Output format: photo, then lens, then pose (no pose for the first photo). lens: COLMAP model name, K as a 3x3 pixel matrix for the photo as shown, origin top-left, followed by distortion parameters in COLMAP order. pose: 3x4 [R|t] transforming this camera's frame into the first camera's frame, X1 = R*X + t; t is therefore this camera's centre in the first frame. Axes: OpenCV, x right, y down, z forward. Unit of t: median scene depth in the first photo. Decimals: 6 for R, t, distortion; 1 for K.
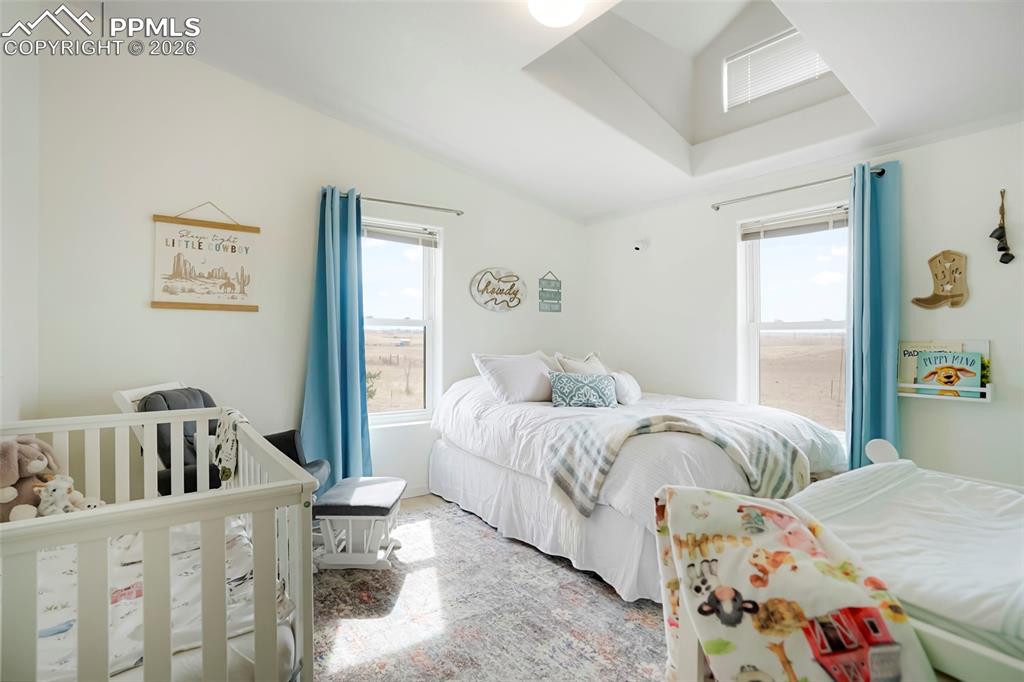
lens RADIAL K [[510.2, 0, 521.8], [0, 510.2, 335.8], [0, 0, 1]] dist [-0.026256, 0.002279]
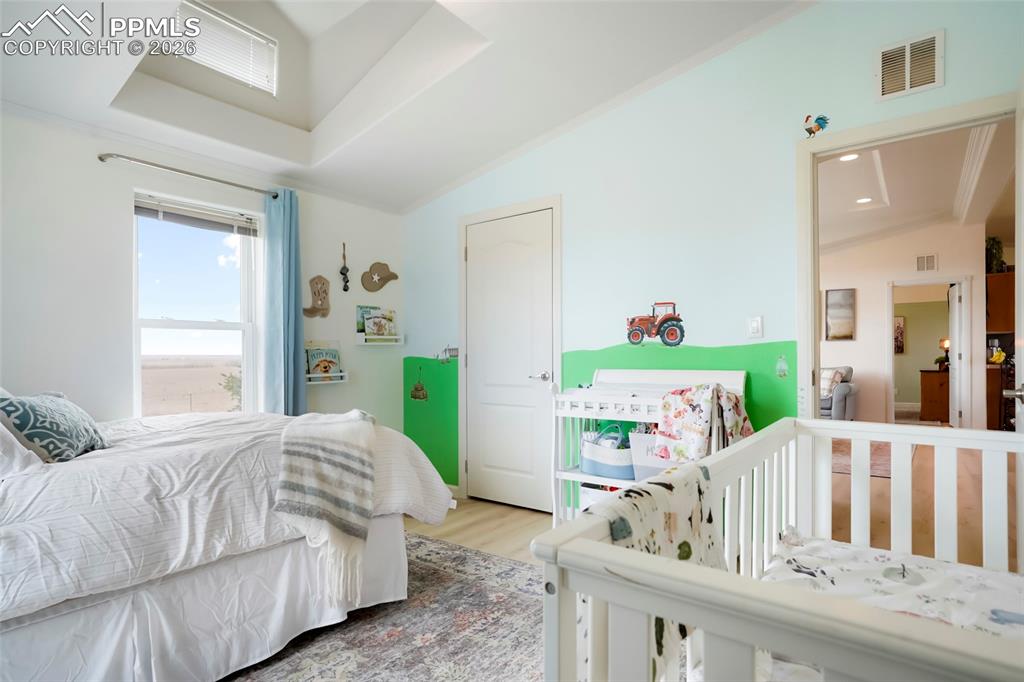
lens RADIAL K [[532.5, 0, 489.1], [0, 532.5, 358.8], [0, 0, 1]] dist [-0.029793, 0.003215]
pose [[-0.249958, -0.008910, 0.968216, -0.687952], [0.003710, 0.999942, 0.010159, 0.045025], [-0.968250, 0.006132, -0.249910, 0.925784]]
